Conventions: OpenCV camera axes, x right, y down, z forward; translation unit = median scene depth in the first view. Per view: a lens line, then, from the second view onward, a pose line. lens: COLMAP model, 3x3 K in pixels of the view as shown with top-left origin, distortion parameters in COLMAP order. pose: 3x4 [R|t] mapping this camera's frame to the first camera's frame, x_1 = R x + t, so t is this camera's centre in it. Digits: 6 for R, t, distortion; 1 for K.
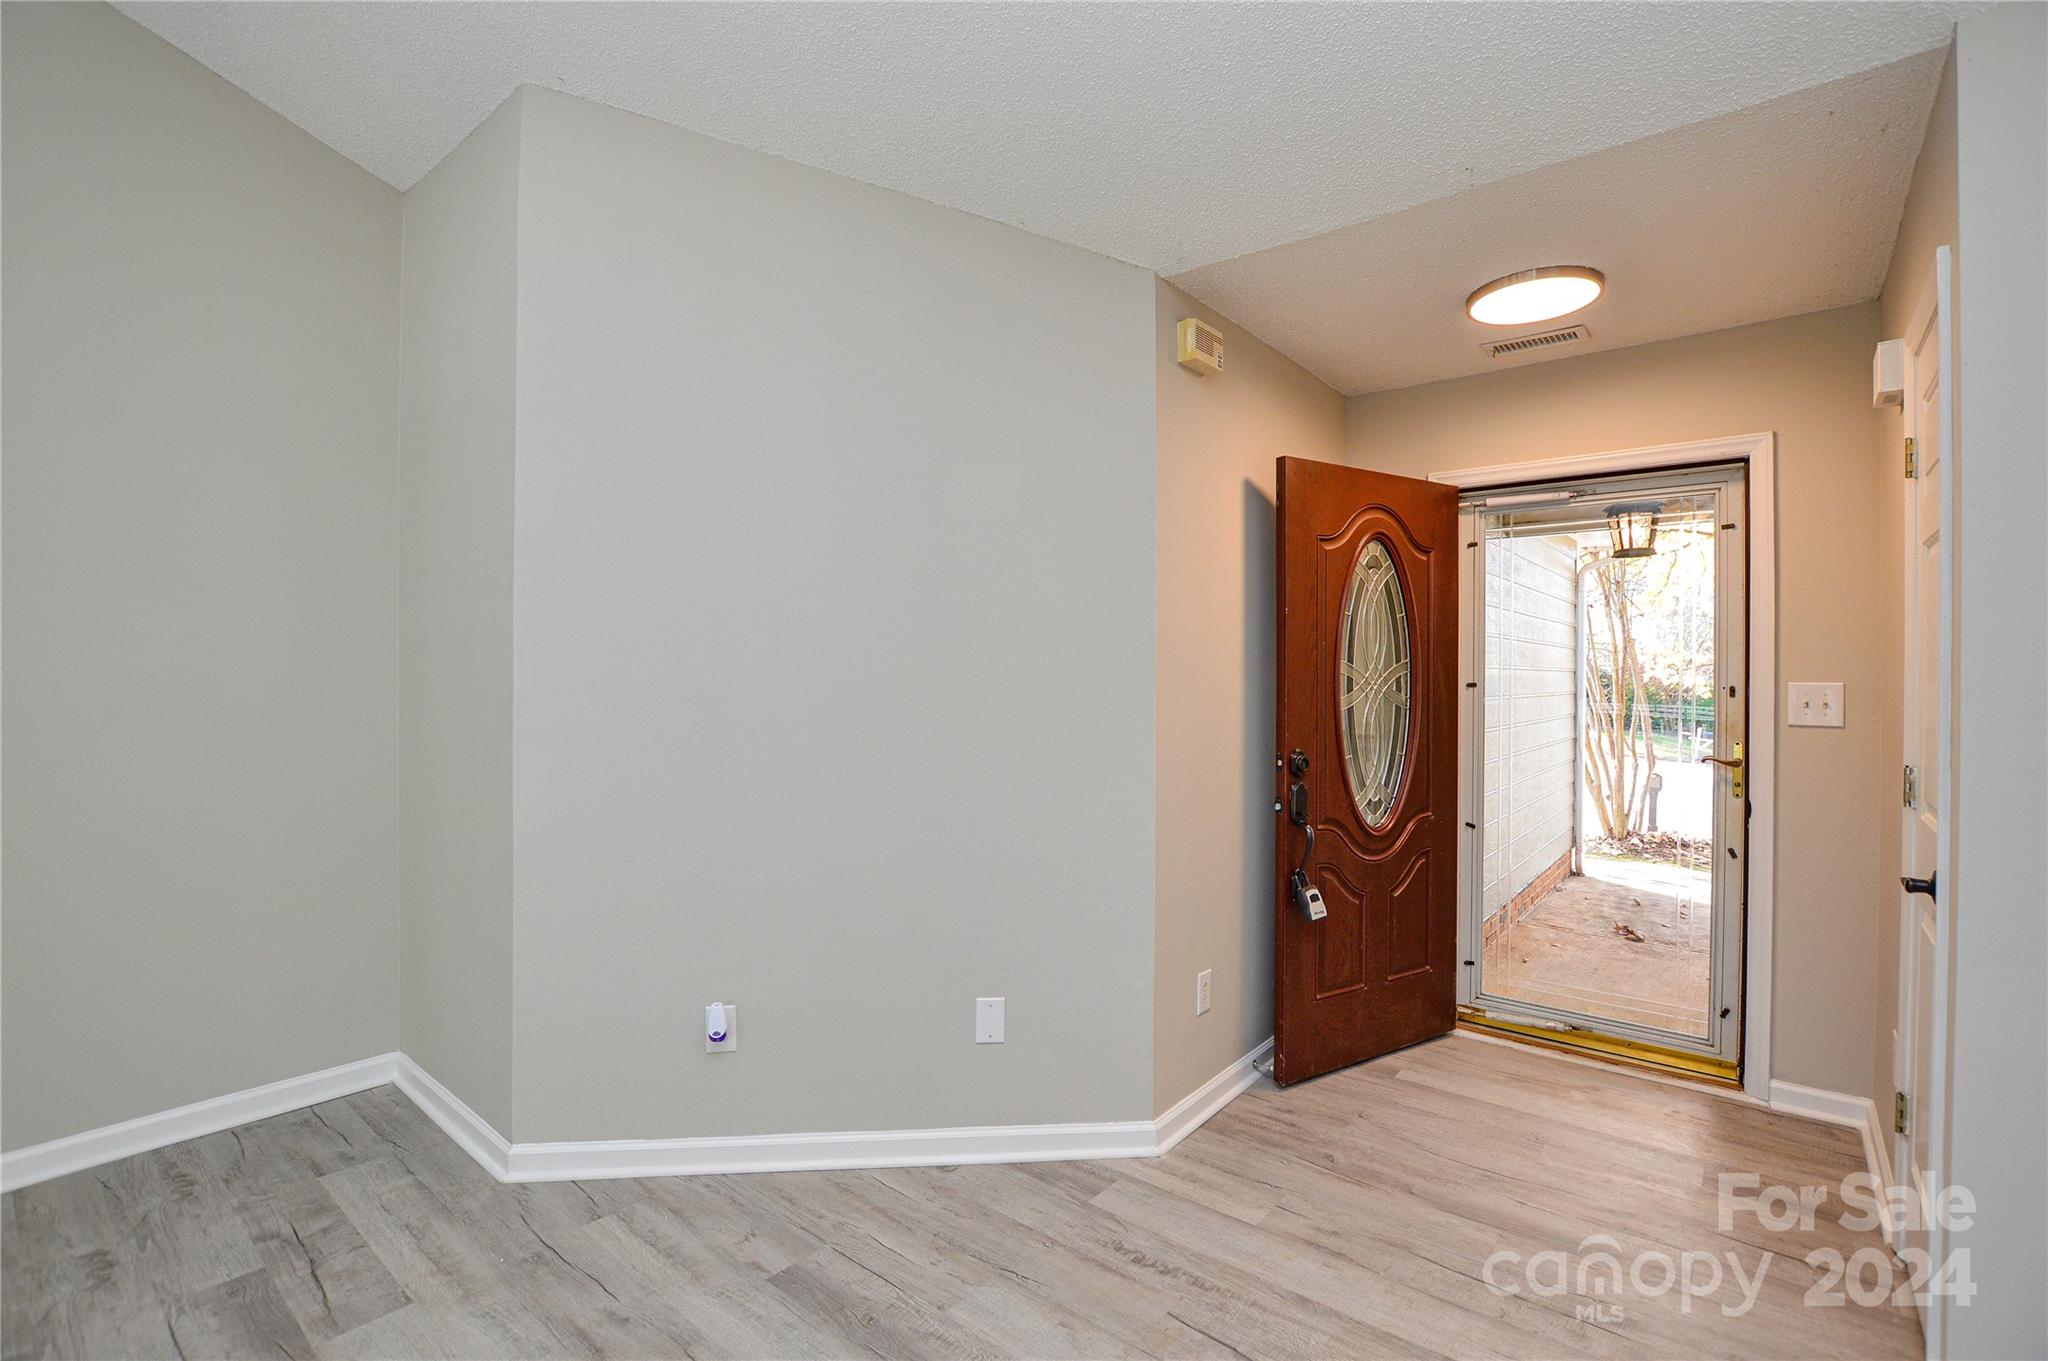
lens RADIAL K [[907.2, 0, 1024.0], [0, 907.2, 680.5], [0, 0, 1]] dist [-0.022169, 0.000375]
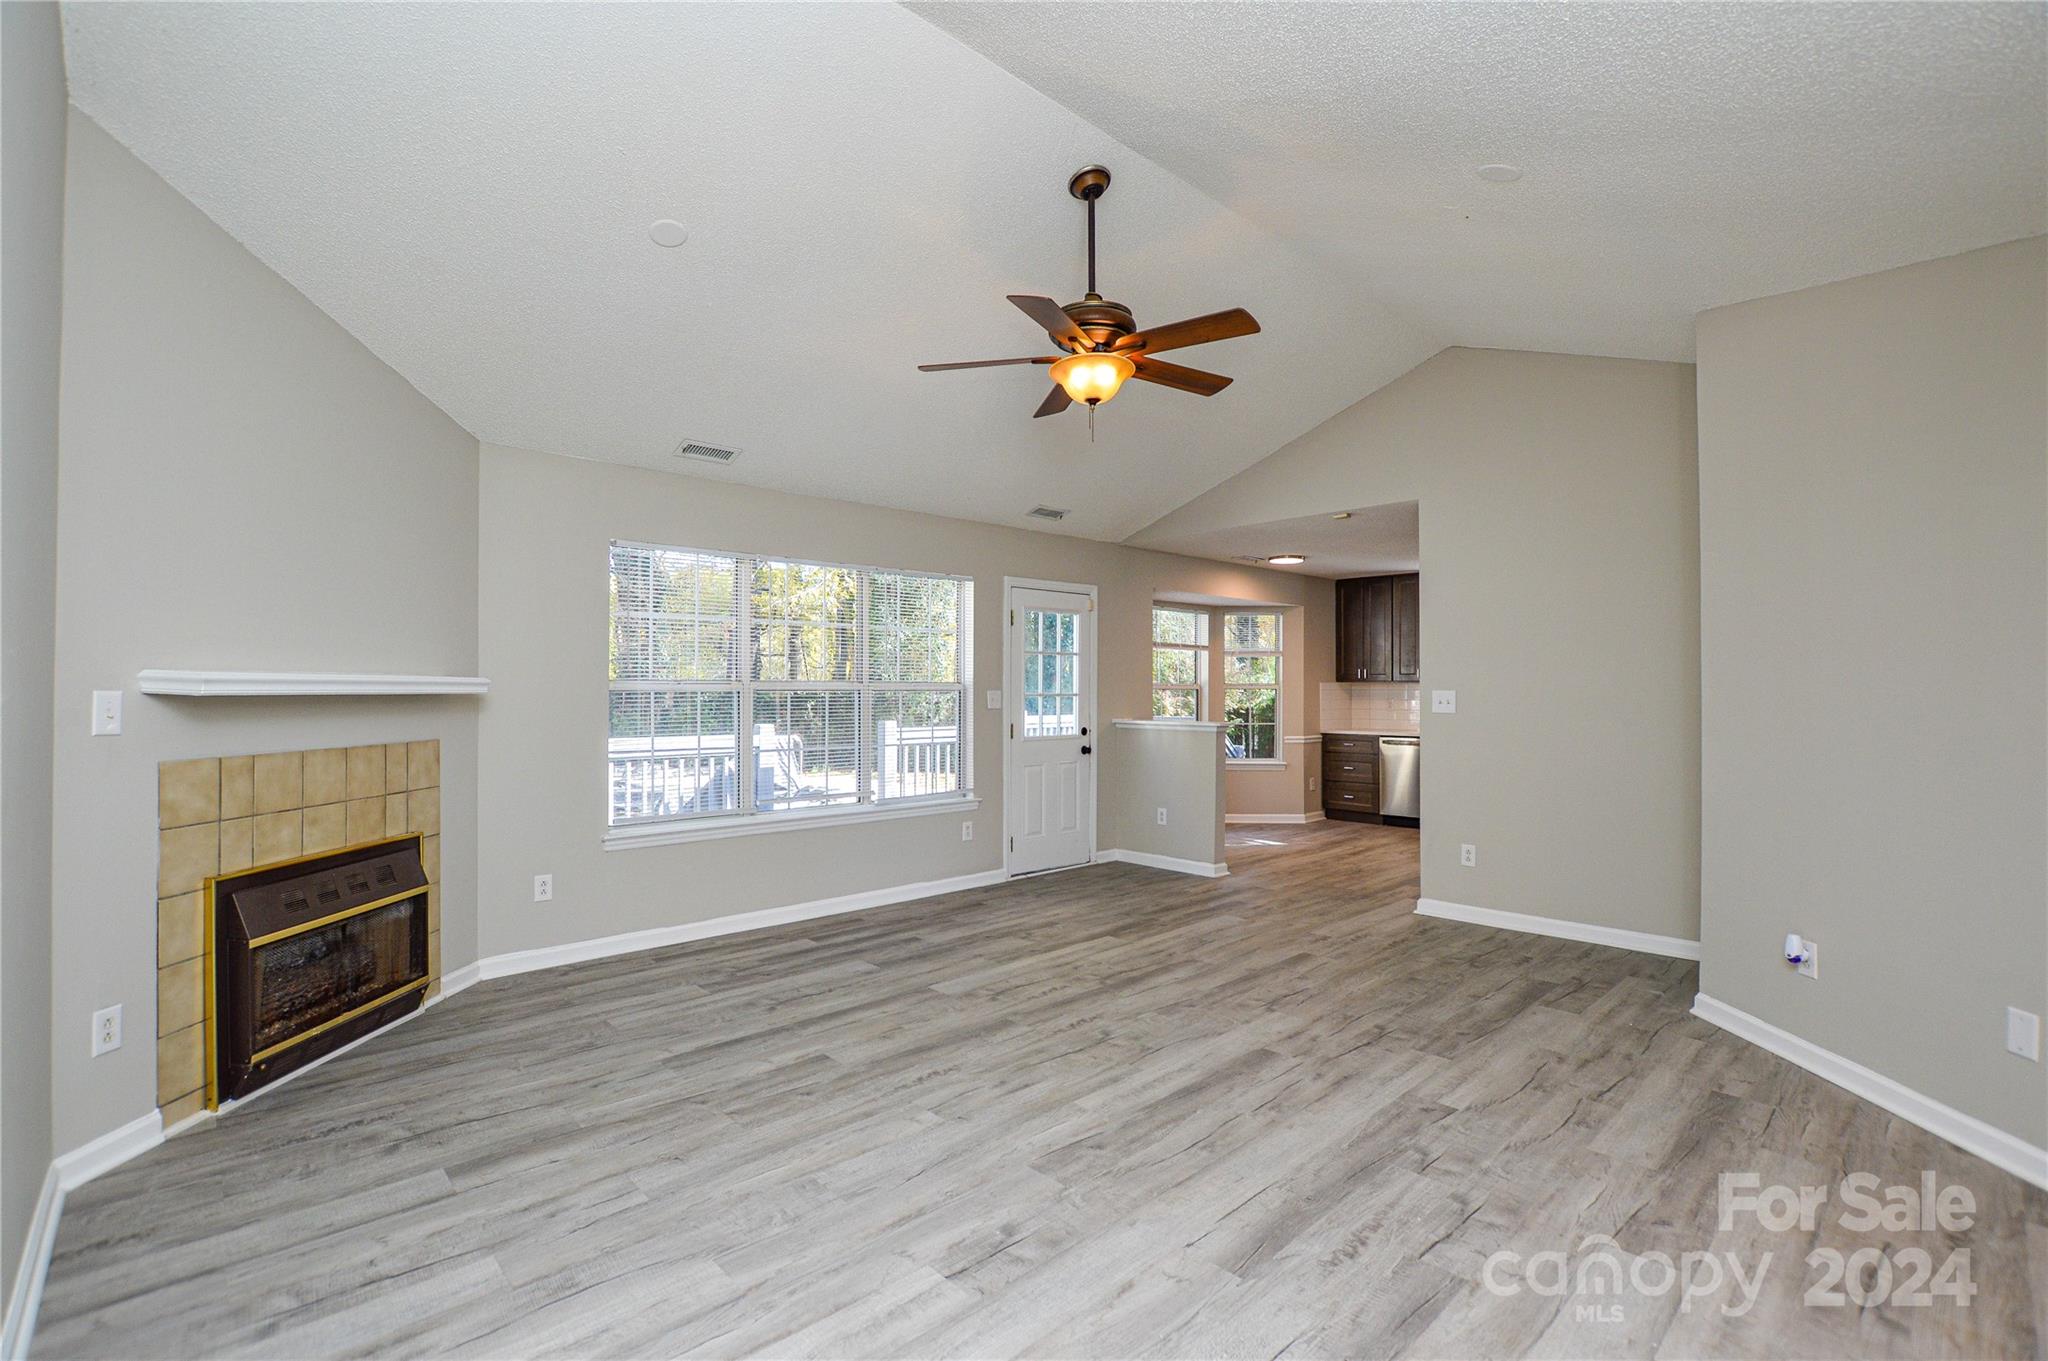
lens RADIAL K [[907.2, 0, 1024.0], [0, 907.2, 680.5], [0, 0, 1]] dist [-0.022169, 0.000375]
pose [[-0.120031, -0.013928, -0.992672, 1.125428], [0.000741, 0.999900, -0.014119, -0.001093], [0.992770, -0.002430, -0.120008, 0.025812]]
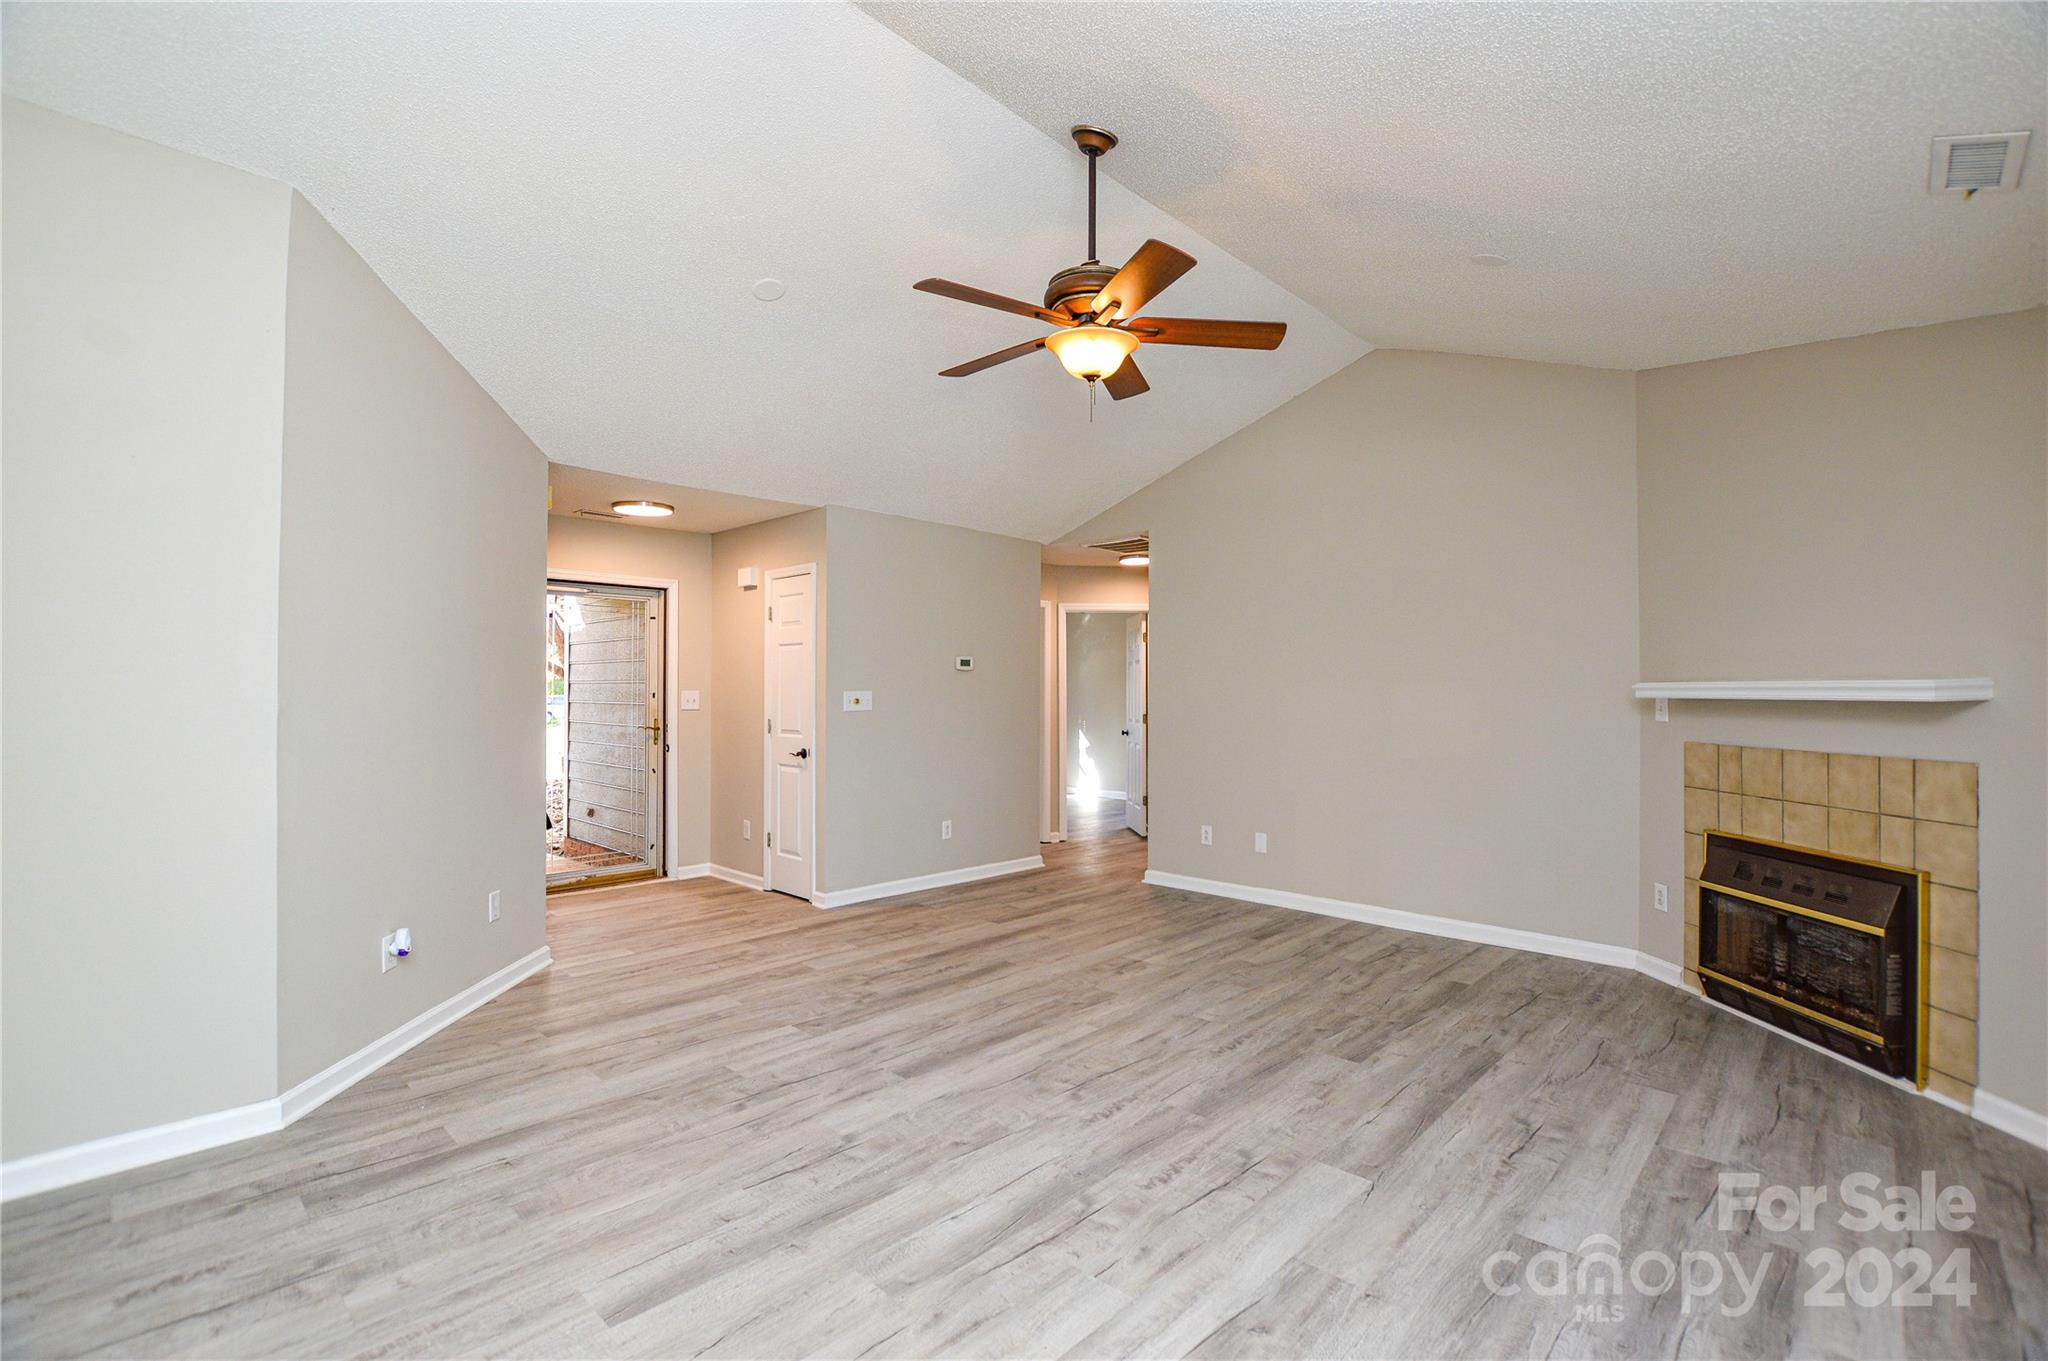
lens RADIAL K [[907.2, 0, 1024.0], [0, 907.2, 680.5], [0, 0, 1]] dist [-0.022169, 0.000375]
pose [[0.063529, 0.008145, 0.997947, -1.663194], [-0.005218, 0.999956, -0.007829, -0.013297], [-0.997966, -0.004710, 0.063569, -0.025808]]
